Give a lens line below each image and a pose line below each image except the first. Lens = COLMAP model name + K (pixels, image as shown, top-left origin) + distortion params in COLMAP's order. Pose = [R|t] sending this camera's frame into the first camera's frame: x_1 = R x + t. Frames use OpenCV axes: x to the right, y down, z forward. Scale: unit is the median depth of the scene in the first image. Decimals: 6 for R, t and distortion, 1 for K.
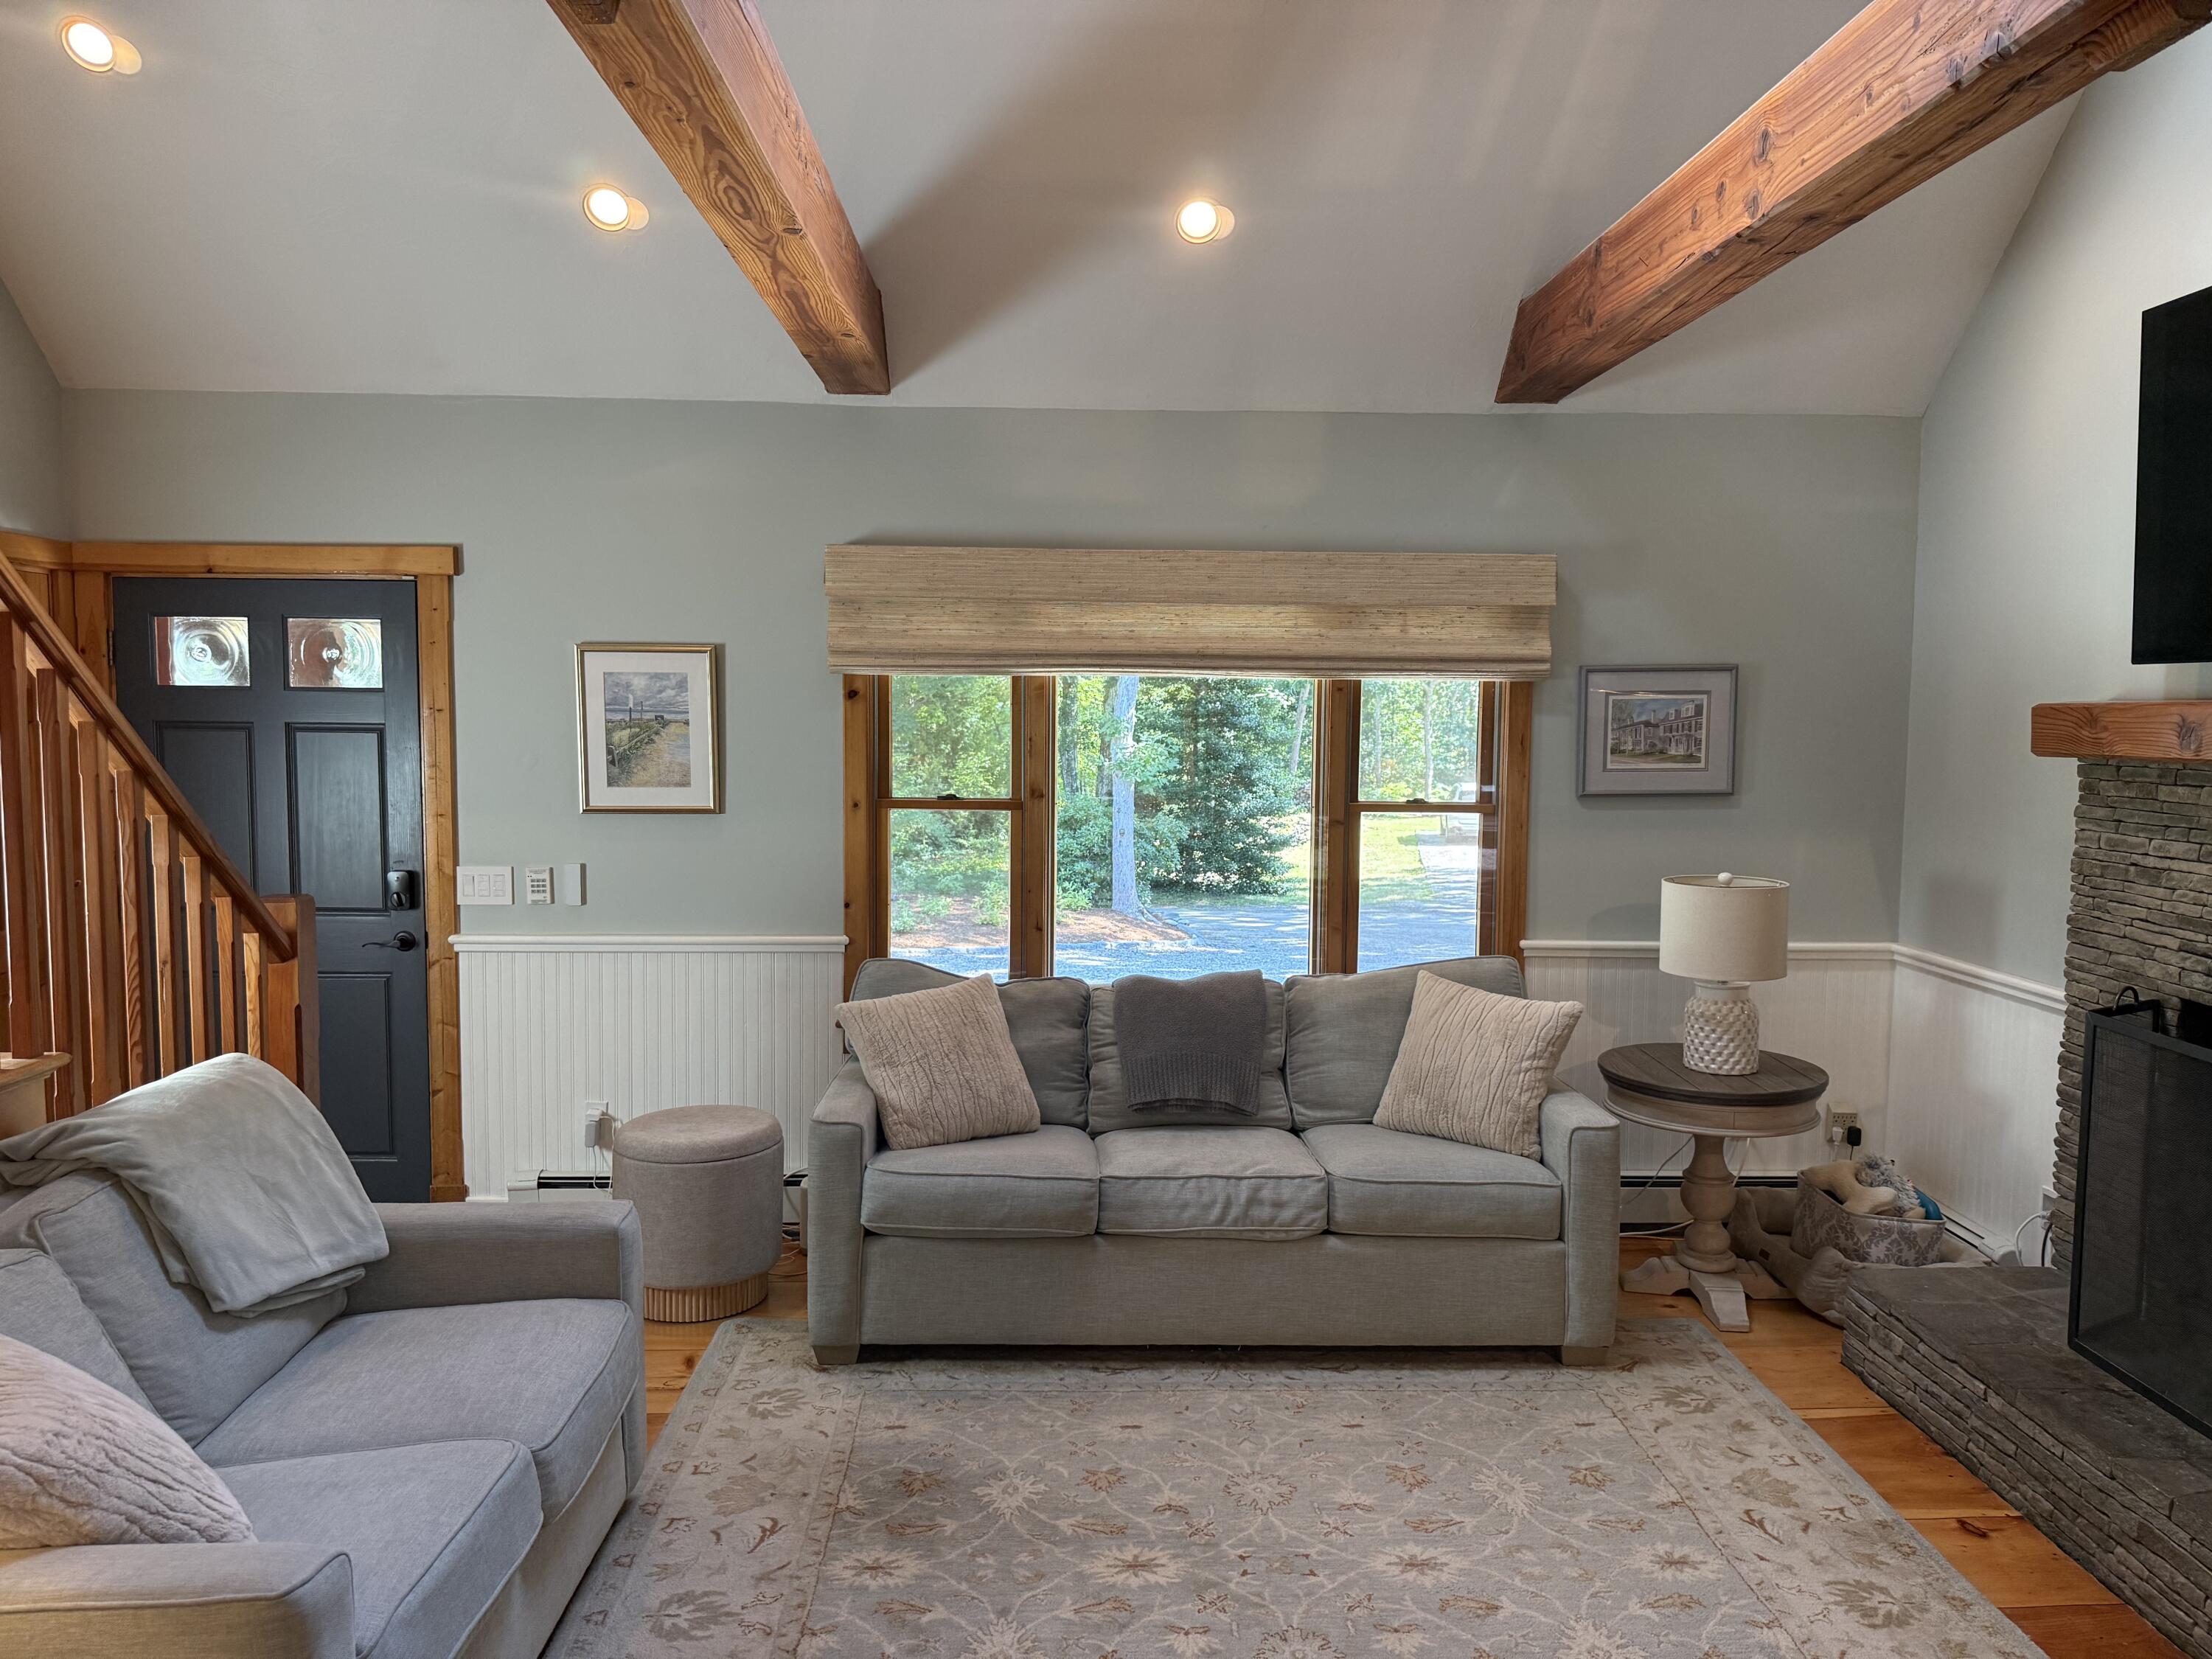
lens RADIAL K [[1606.6, 0, 1102.5], [0, 1606.6, 824.4], [0, 0, 1]] dist [0.023324, -0.009700]
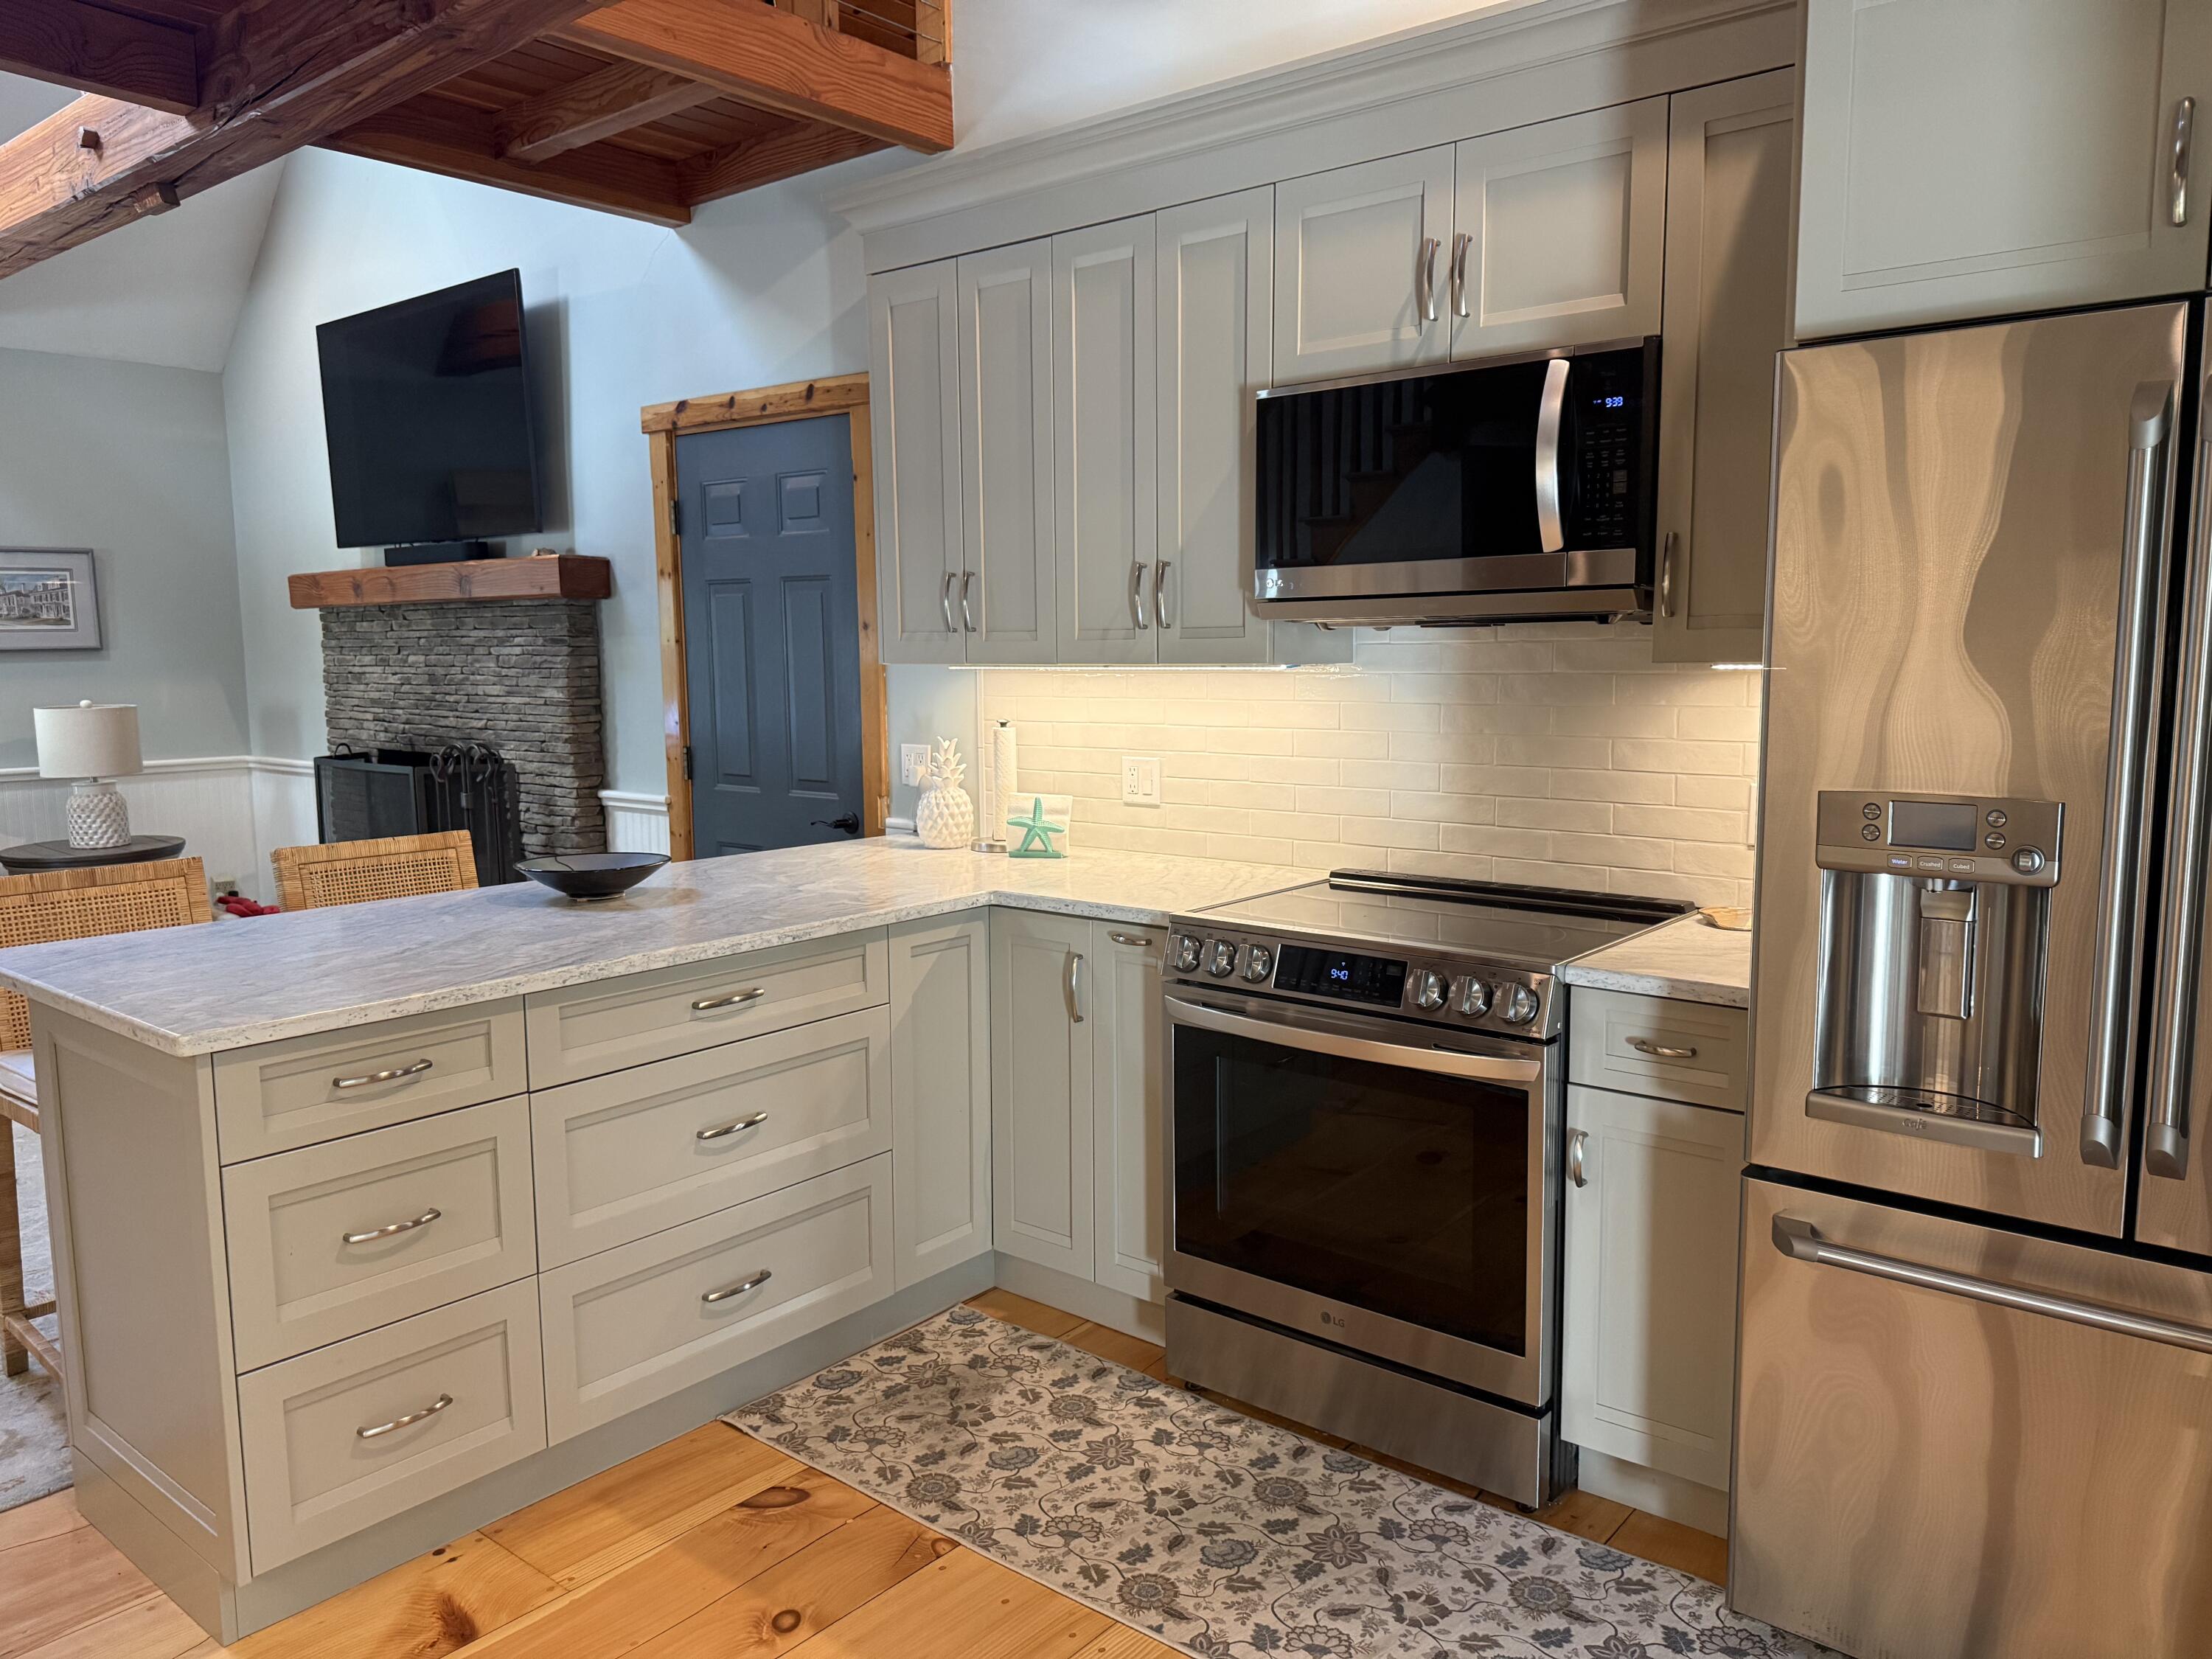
lens RADIAL K [[1606.6, 0, 1107.0], [0, 1606.6, 839.7], [0, 0, 1]] dist [0.023324, -0.009700]
pose [[0.665508, -0.107204, 0.738652, -0.060294], [0.067997, 0.994224, 0.083032, 0.093291], [-0.743287, -0.005032, 0.668954, -0.555155]]
